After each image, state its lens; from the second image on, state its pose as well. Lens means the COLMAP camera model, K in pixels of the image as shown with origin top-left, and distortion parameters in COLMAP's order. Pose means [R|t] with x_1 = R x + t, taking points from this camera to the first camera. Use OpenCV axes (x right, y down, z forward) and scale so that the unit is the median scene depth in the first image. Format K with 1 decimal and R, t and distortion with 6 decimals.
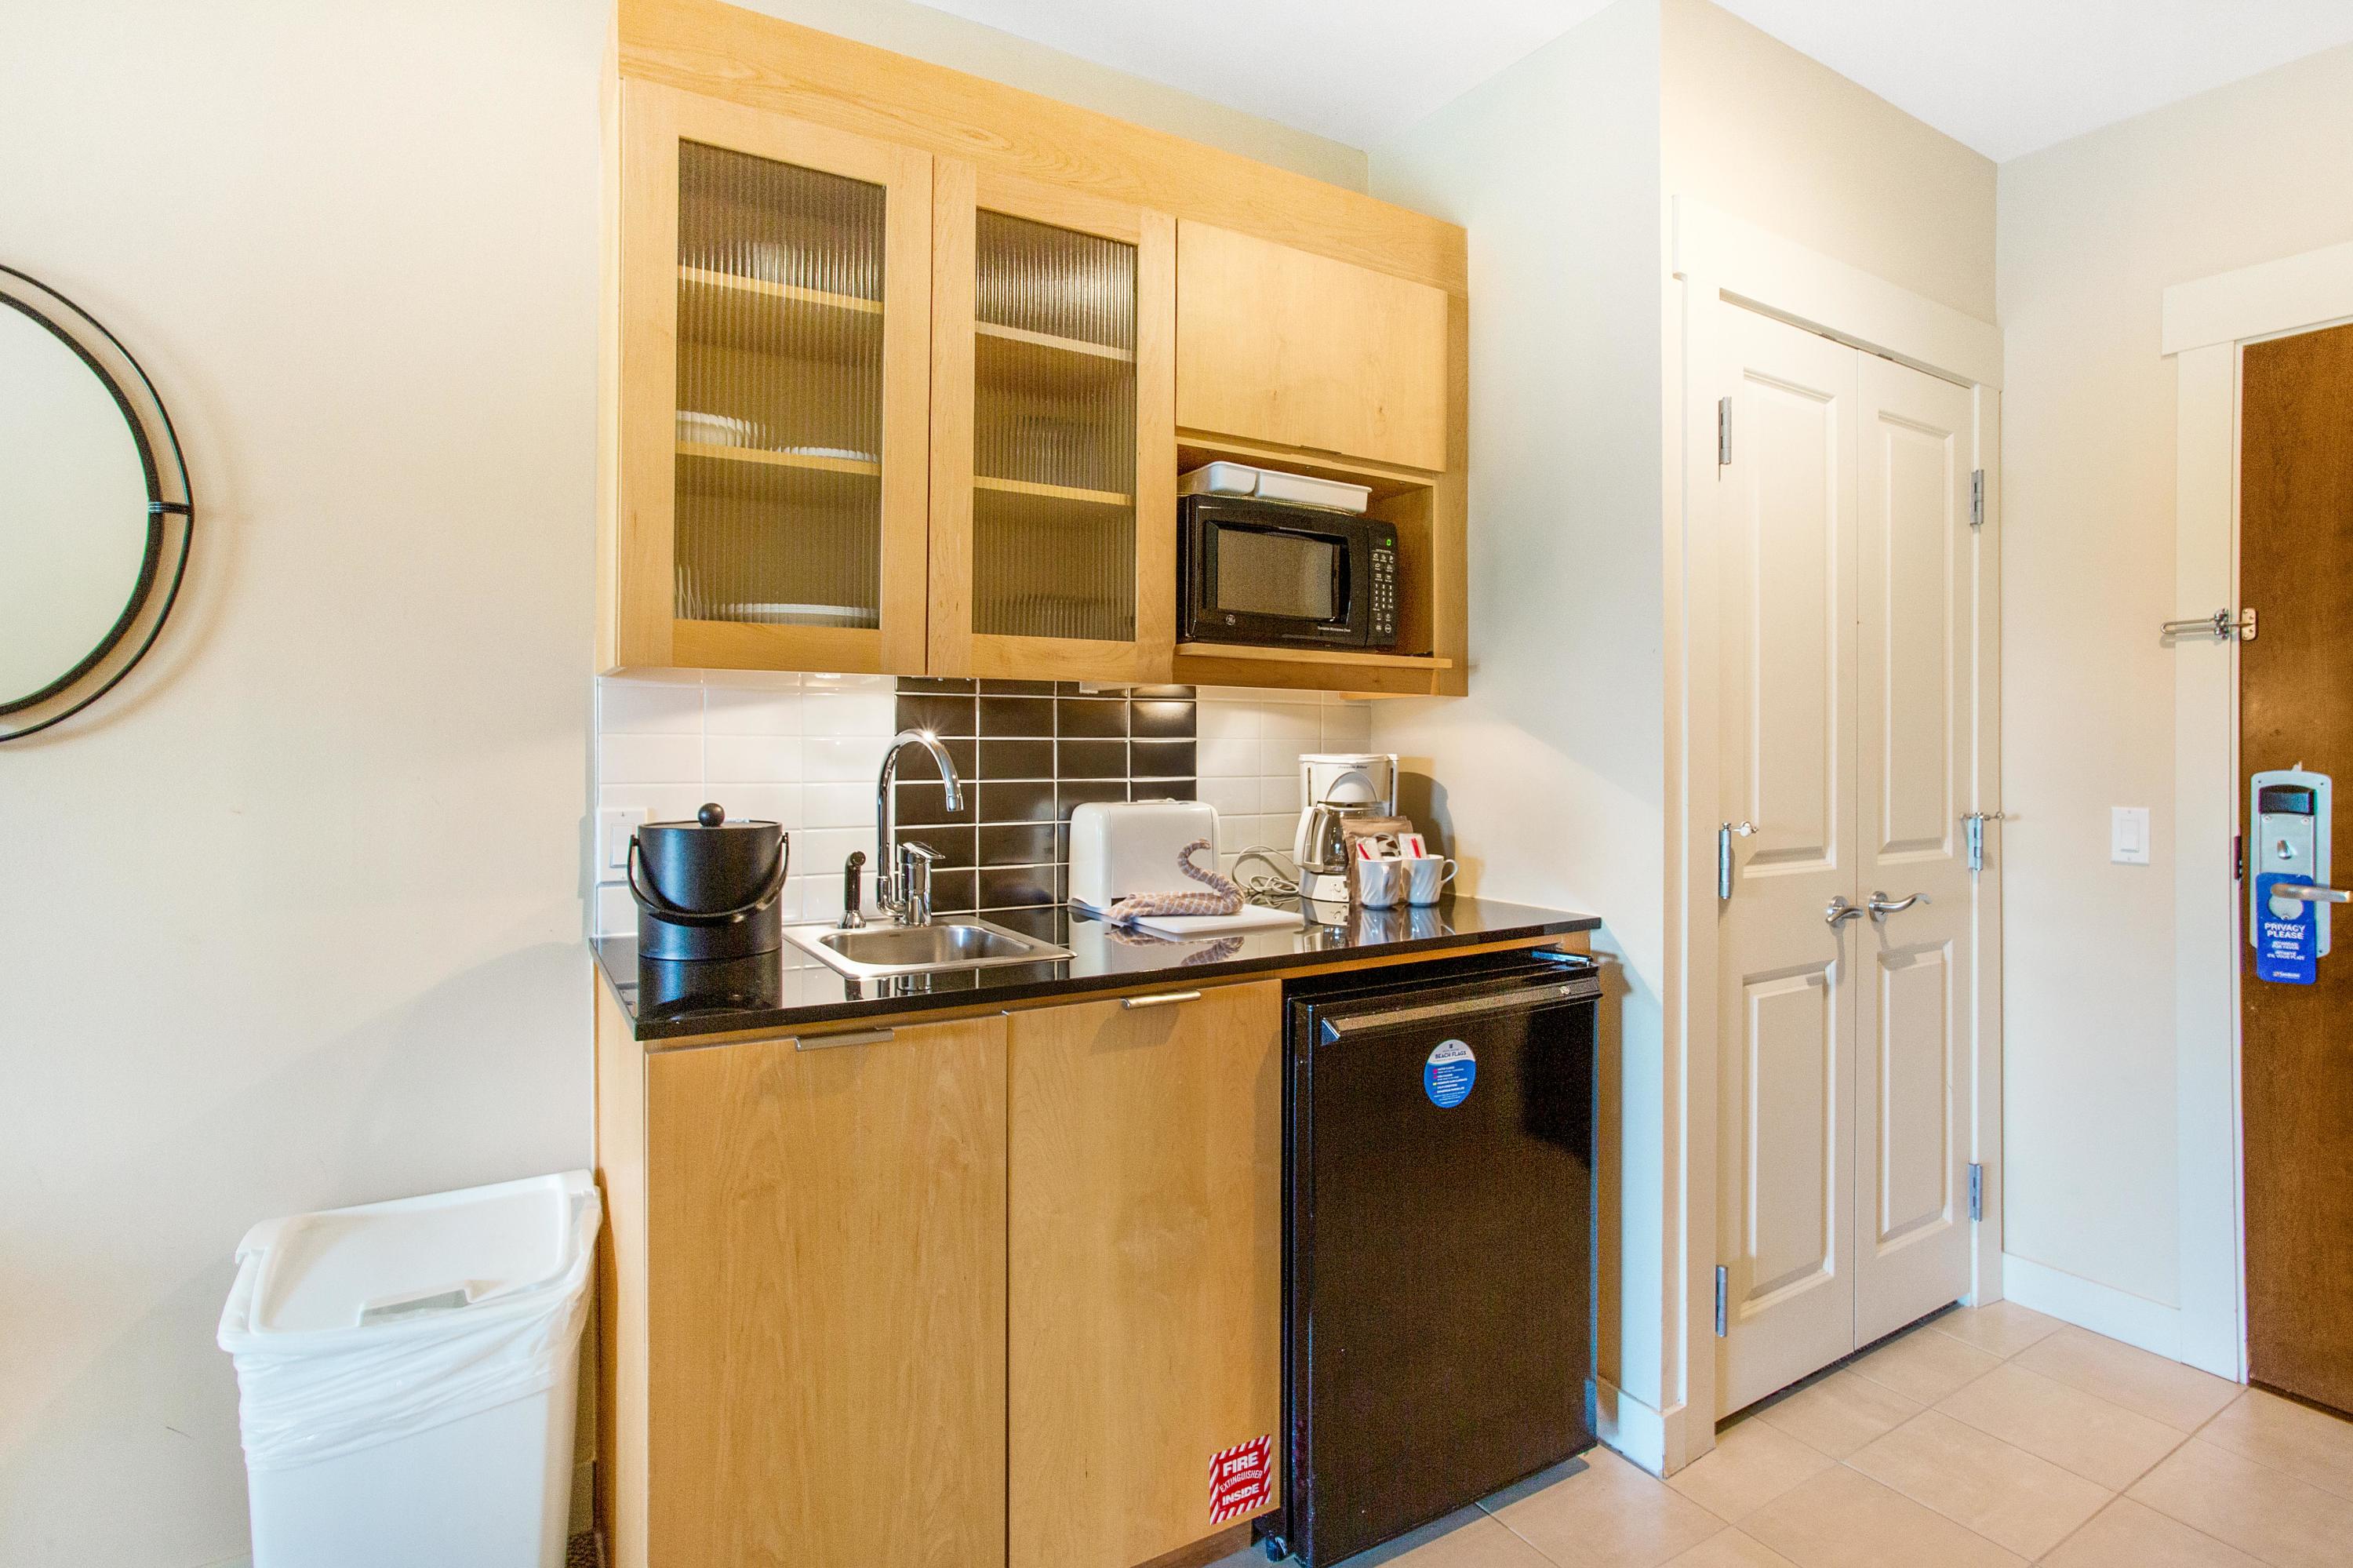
lens RADIAL K [[1175.9, 0, 1172.4], [0, 1175.9, 771.0], [0, 0, 1]] dist [-0.007432, -0.000436]
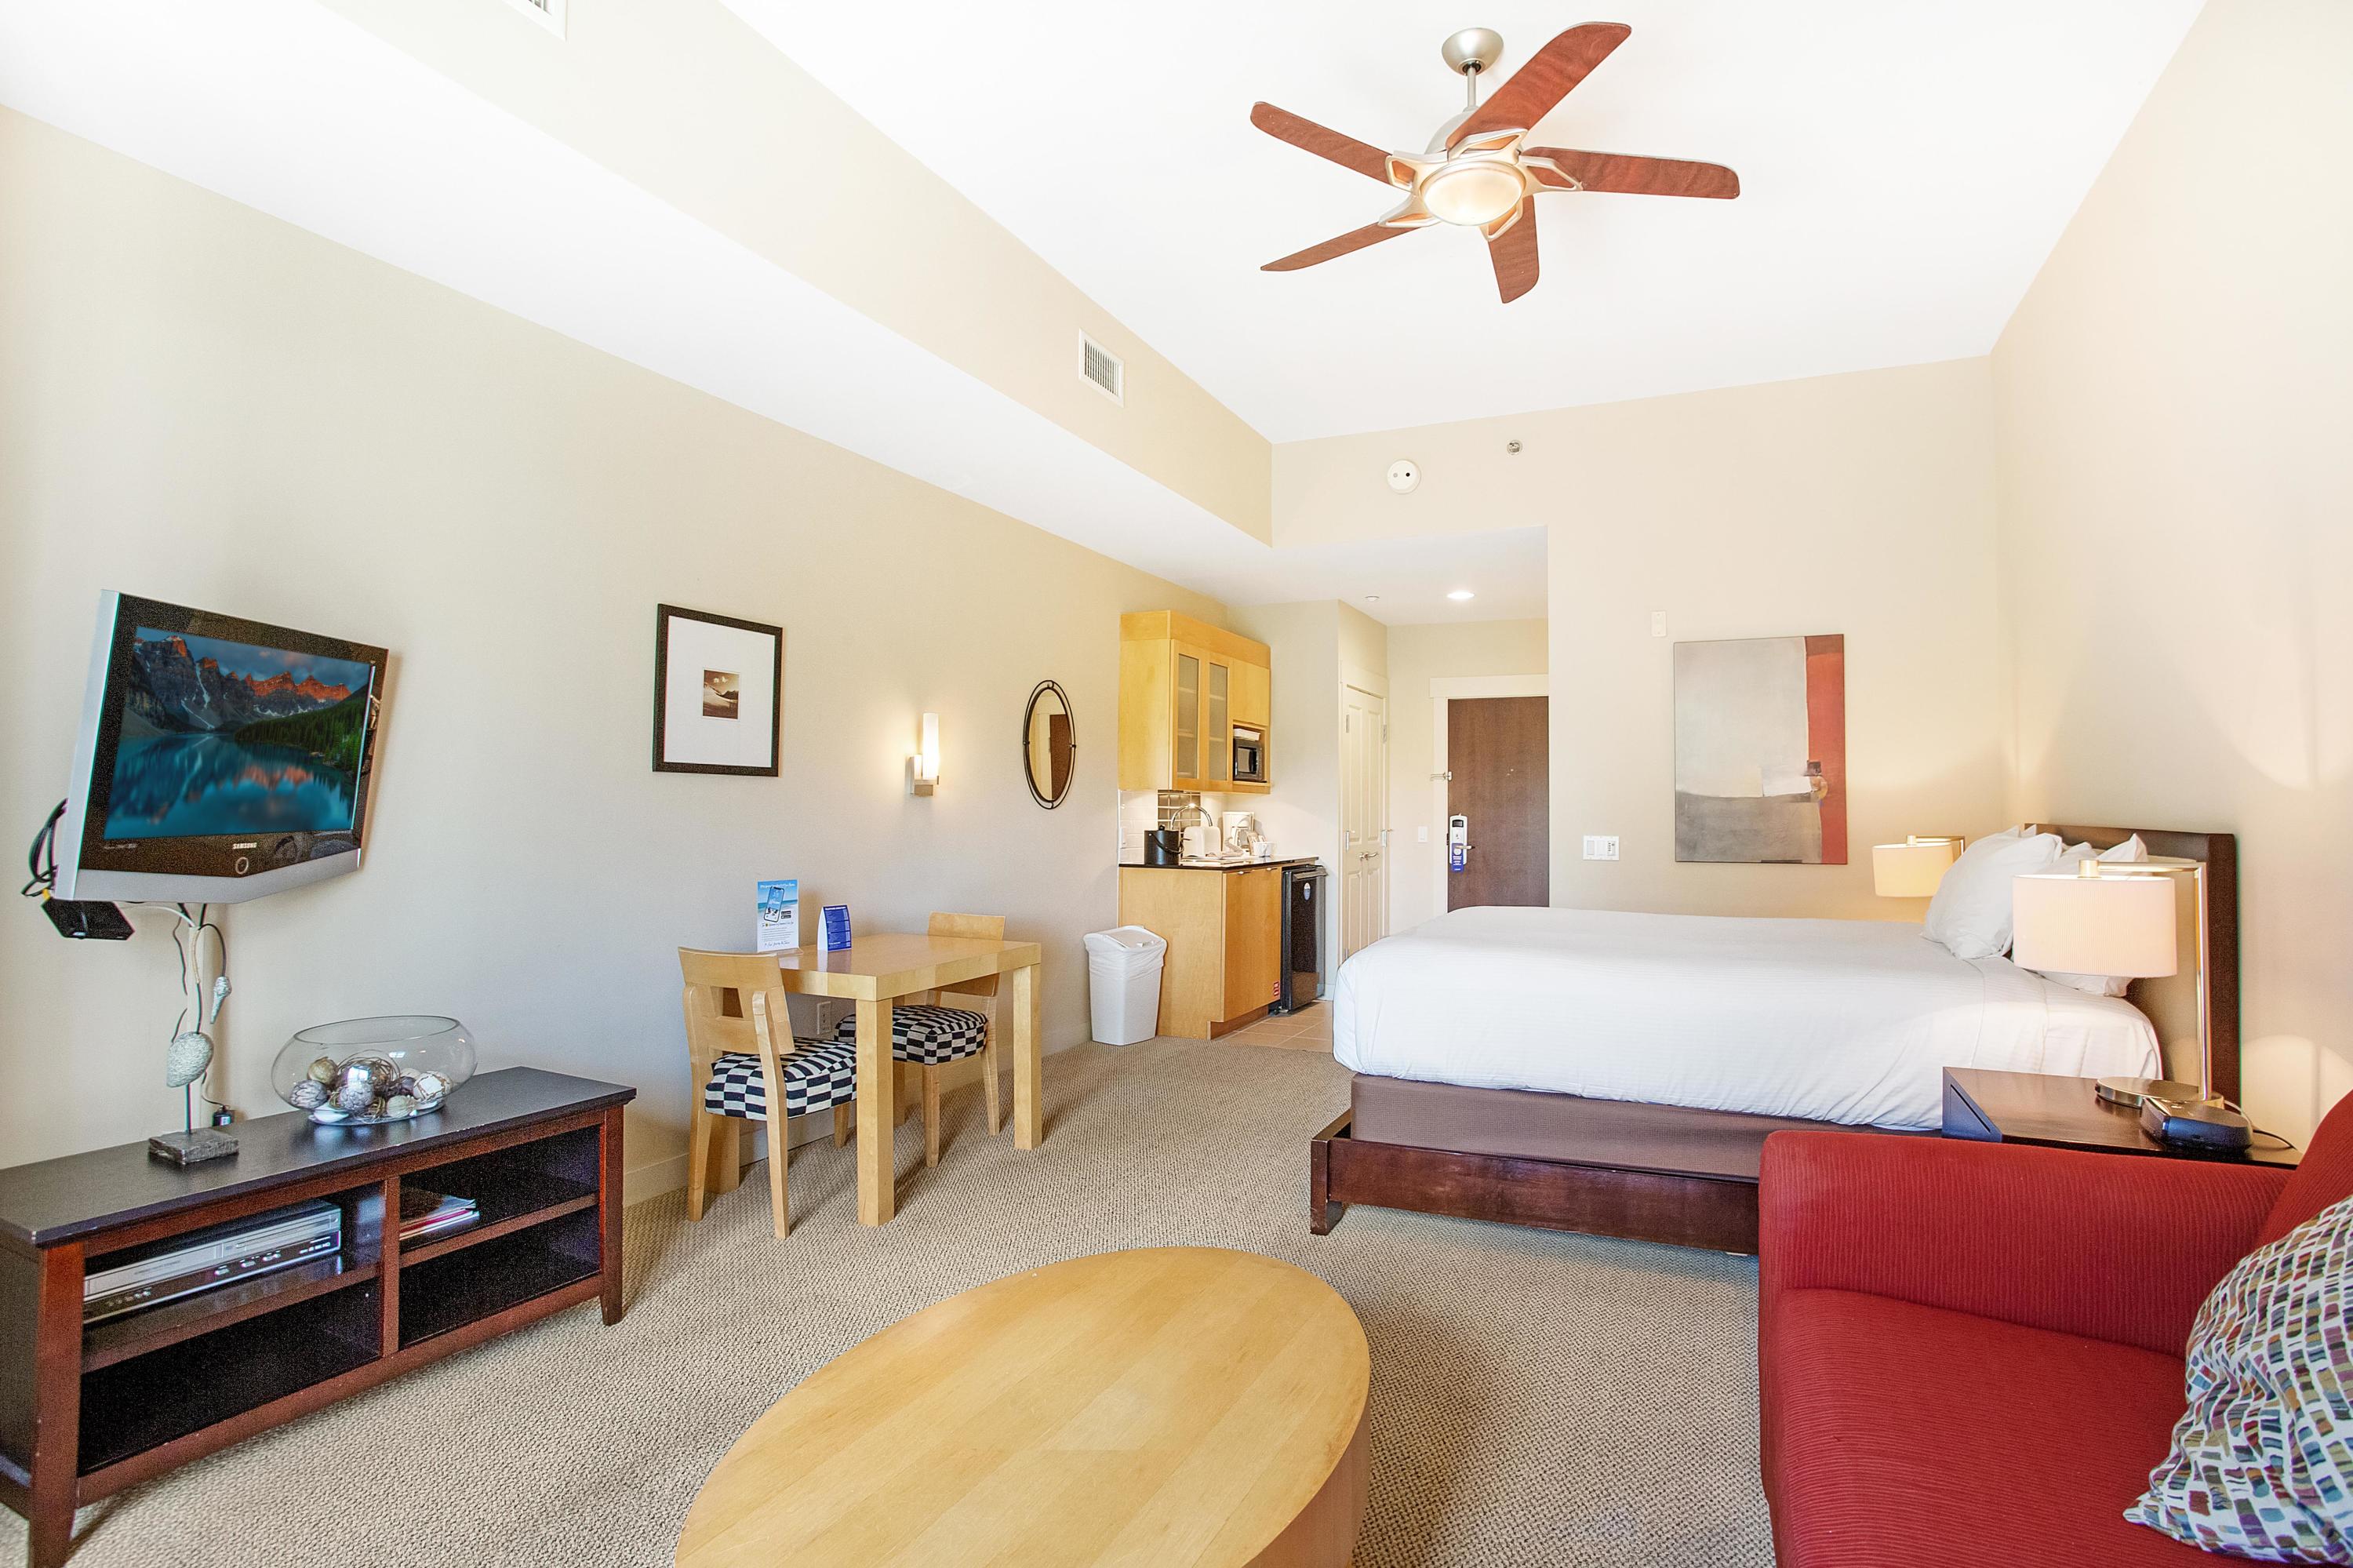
lens RADIAL K [[1175.9, 0, 1179.9], [0, 1175.9, 789.9], [0, 0, 1]] dist [-0.007432, -0.000436]
pose [[0.858208, 0.009230, 0.513220, -1.715875], [0.000049, 0.999837, -0.018063, -0.014212], [-0.513303, 0.015527, 0.858067, -1.749237]]
